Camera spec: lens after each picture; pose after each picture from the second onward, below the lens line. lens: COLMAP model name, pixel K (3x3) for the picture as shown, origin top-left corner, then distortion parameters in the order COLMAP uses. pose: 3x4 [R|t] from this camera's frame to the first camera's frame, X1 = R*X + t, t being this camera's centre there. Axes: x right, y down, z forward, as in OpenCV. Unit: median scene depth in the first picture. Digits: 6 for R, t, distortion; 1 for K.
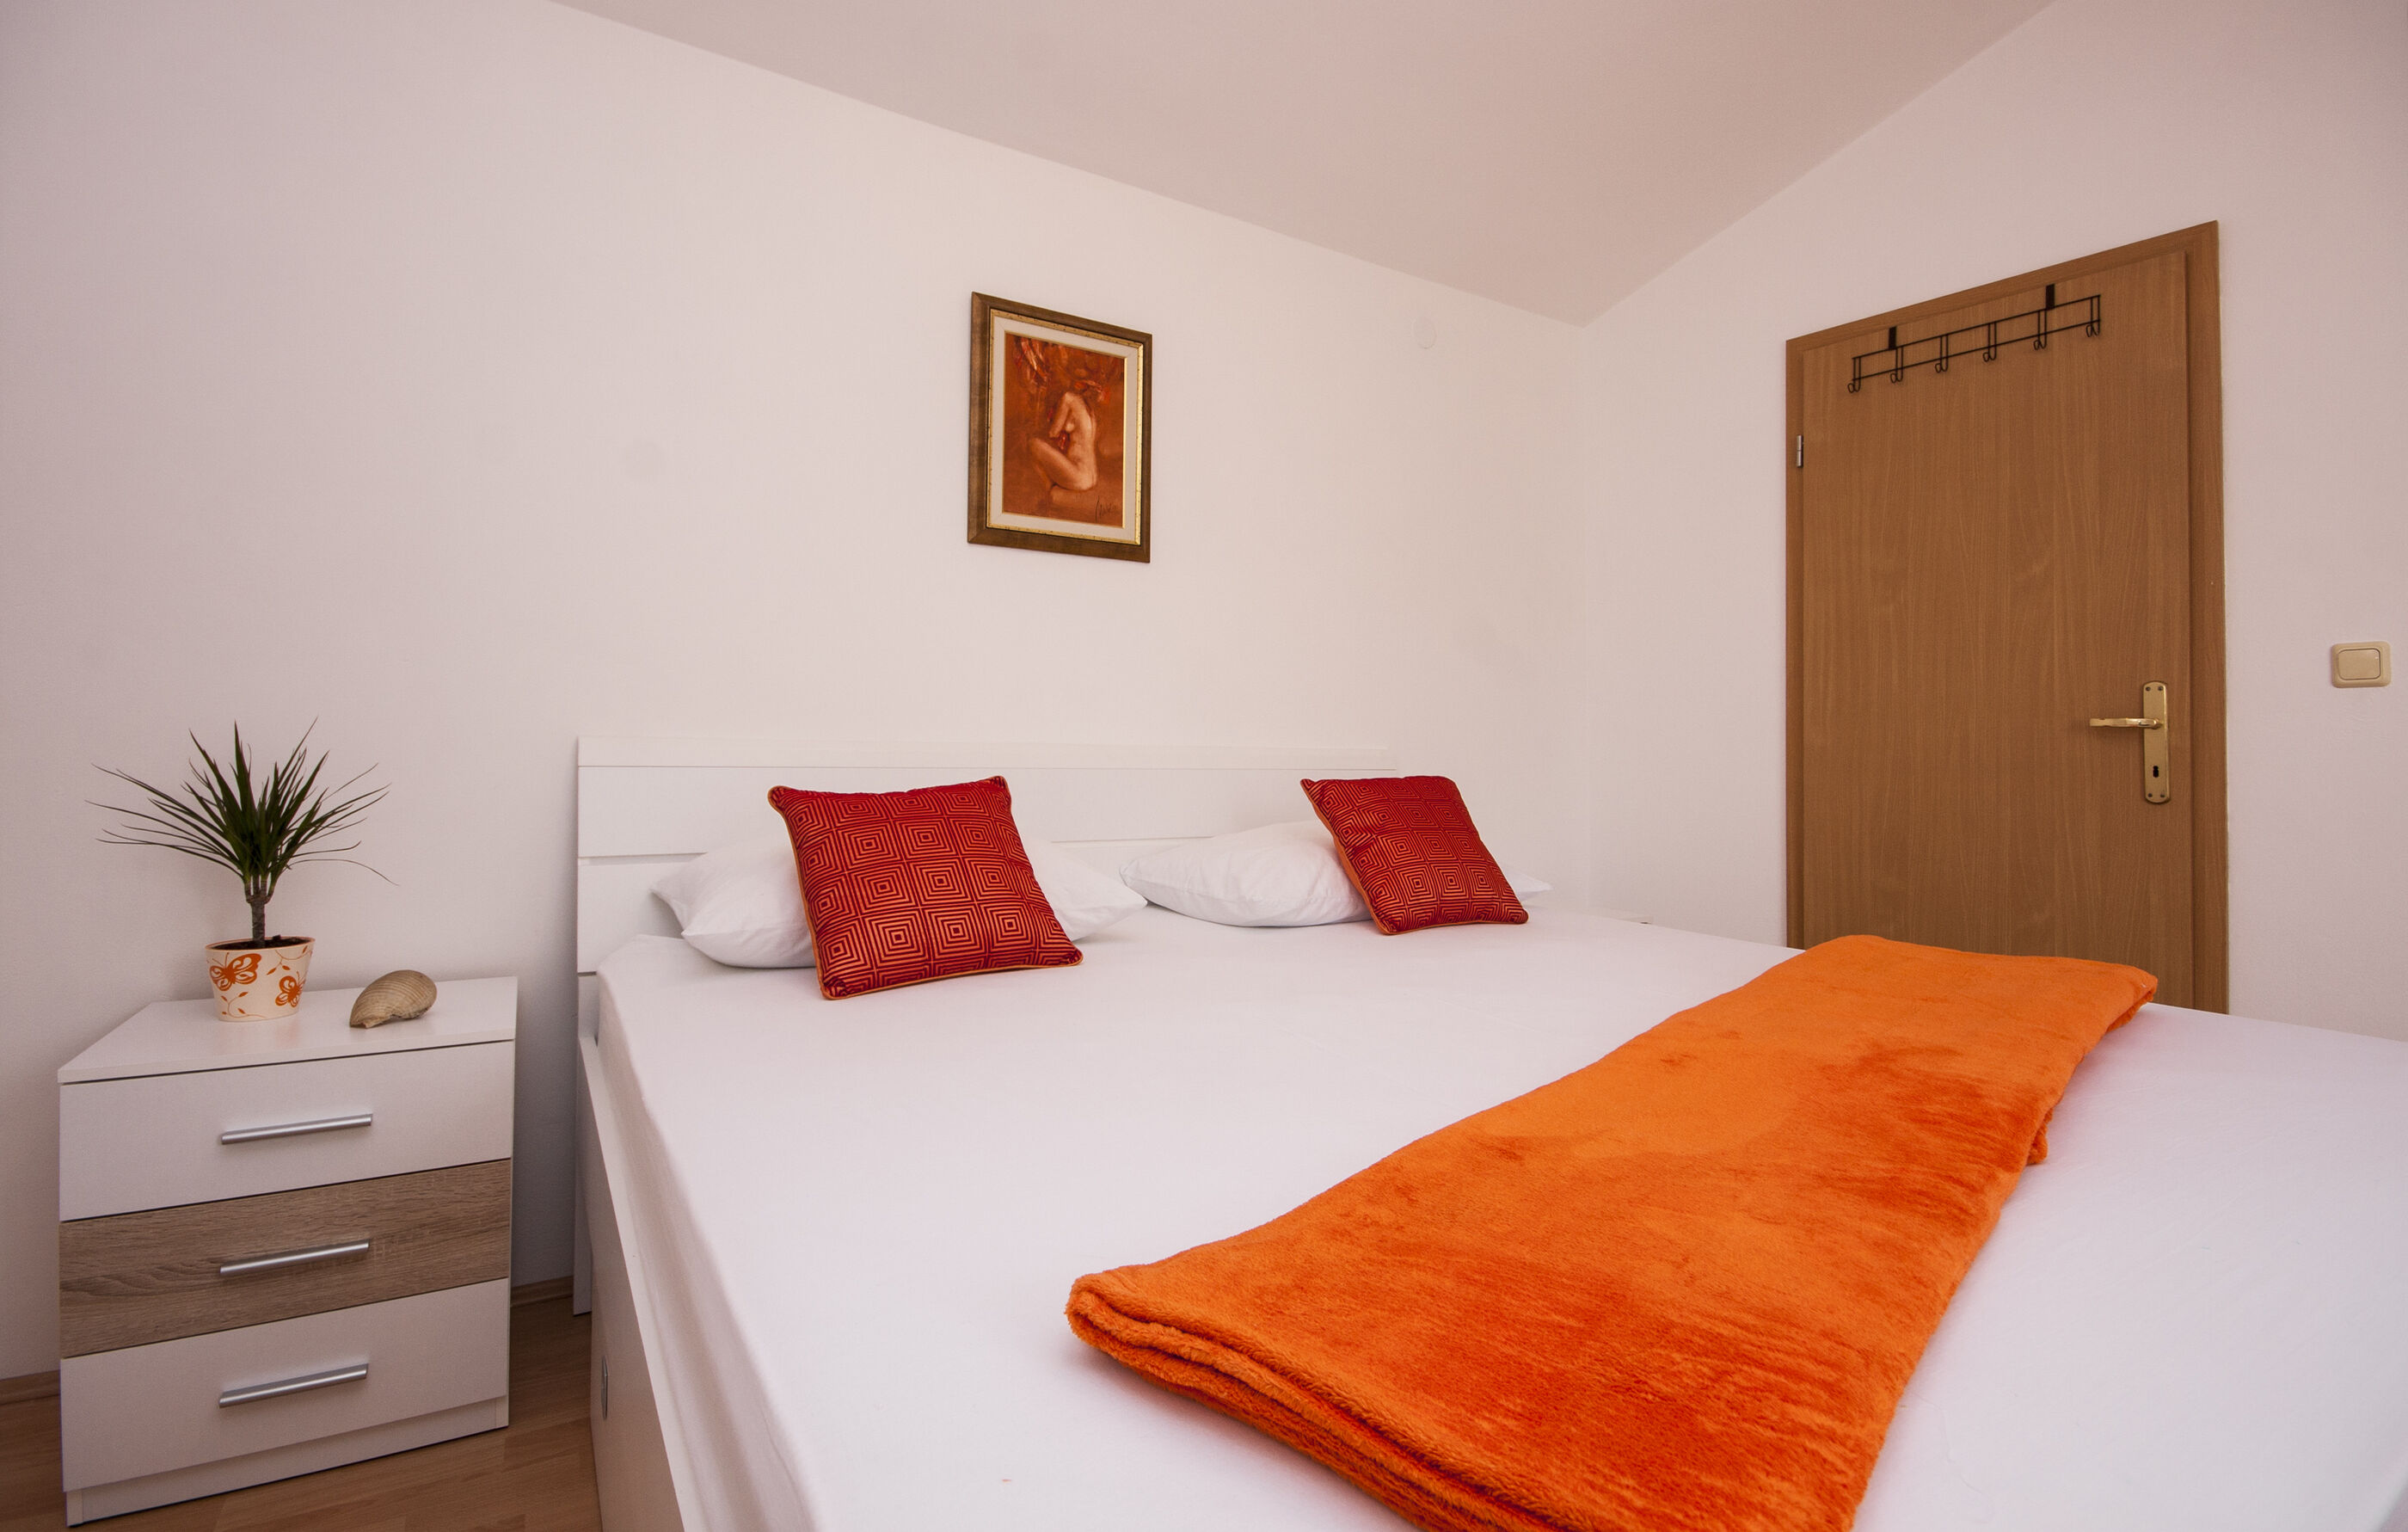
lens RADIAL K [[1145.4, 0, 1197.3], [0, 1145.4, 741.3], [0, 0, 1]] dist [0.003869, -0.008217]
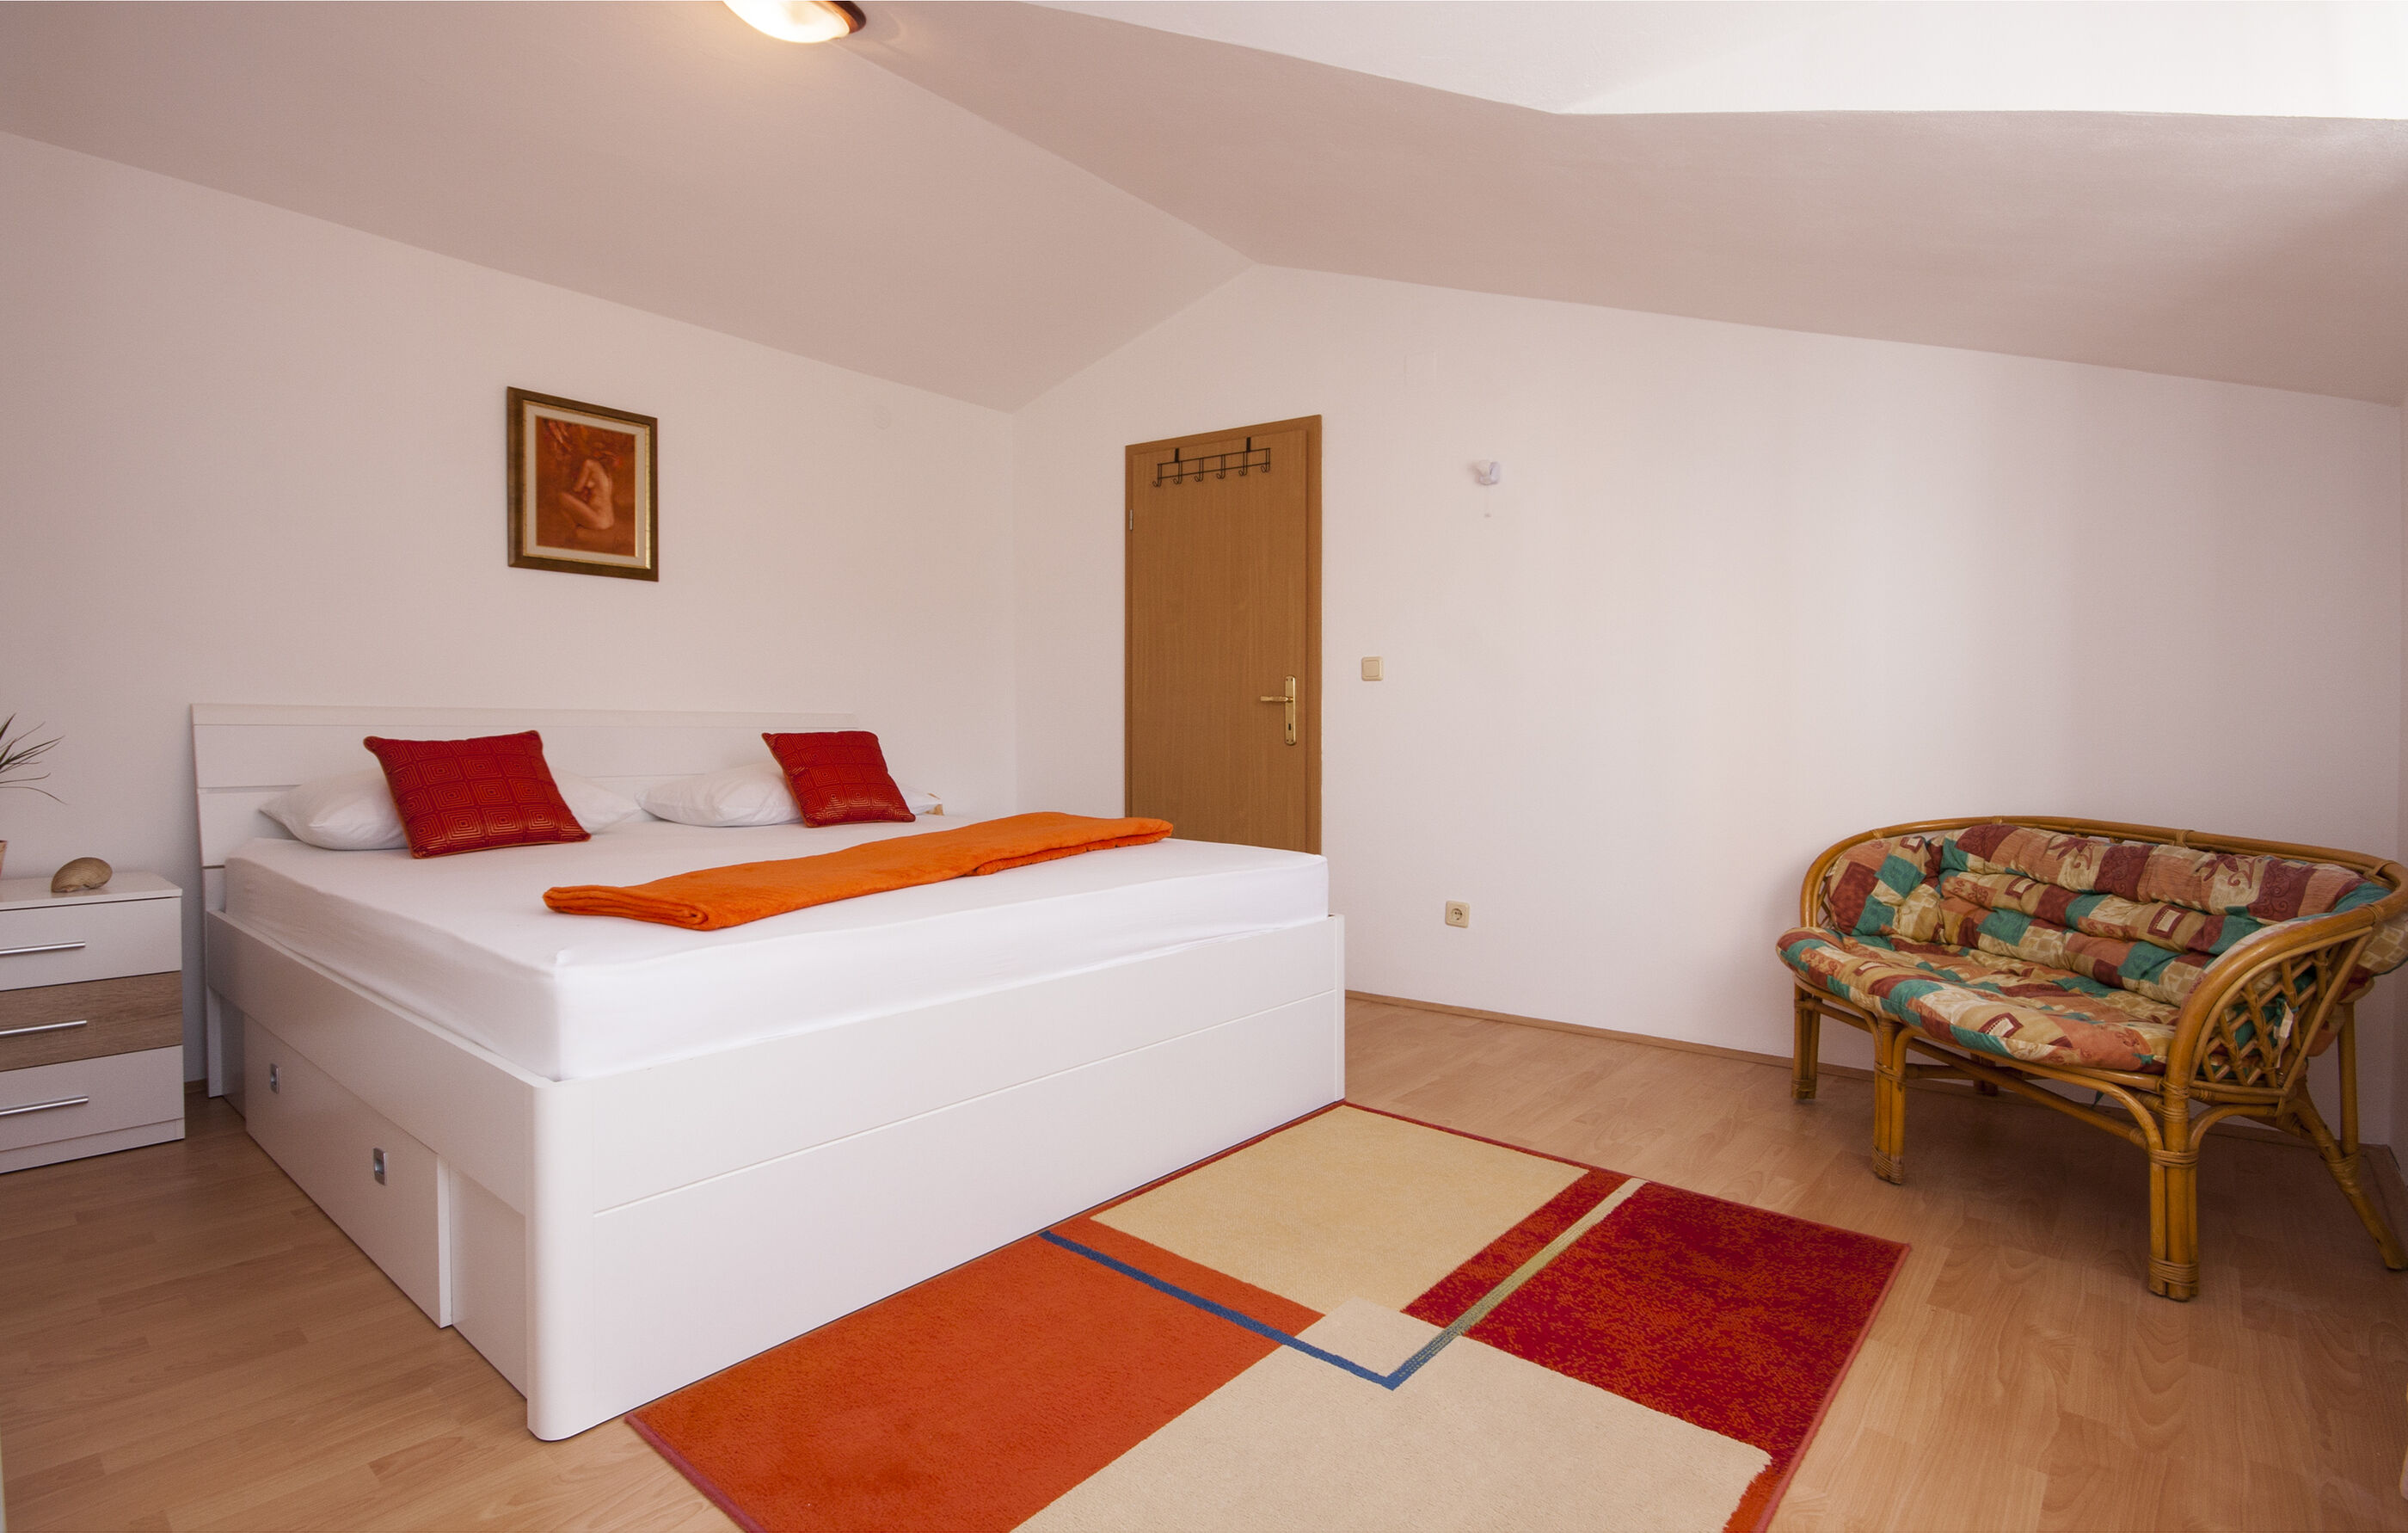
lens RADIAL K [[1145.5, 0, 1224.5], [0, 1145.5, 758.5], [0, 0, 1]] dist [0.003869, -0.008217]
pose [[0.940695, -0.012024, 0.339041, 0.142062], [-0.003099, 0.999025, 0.044029, -0.002324], [-0.339240, -0.042469, 0.939741, -0.610044]]
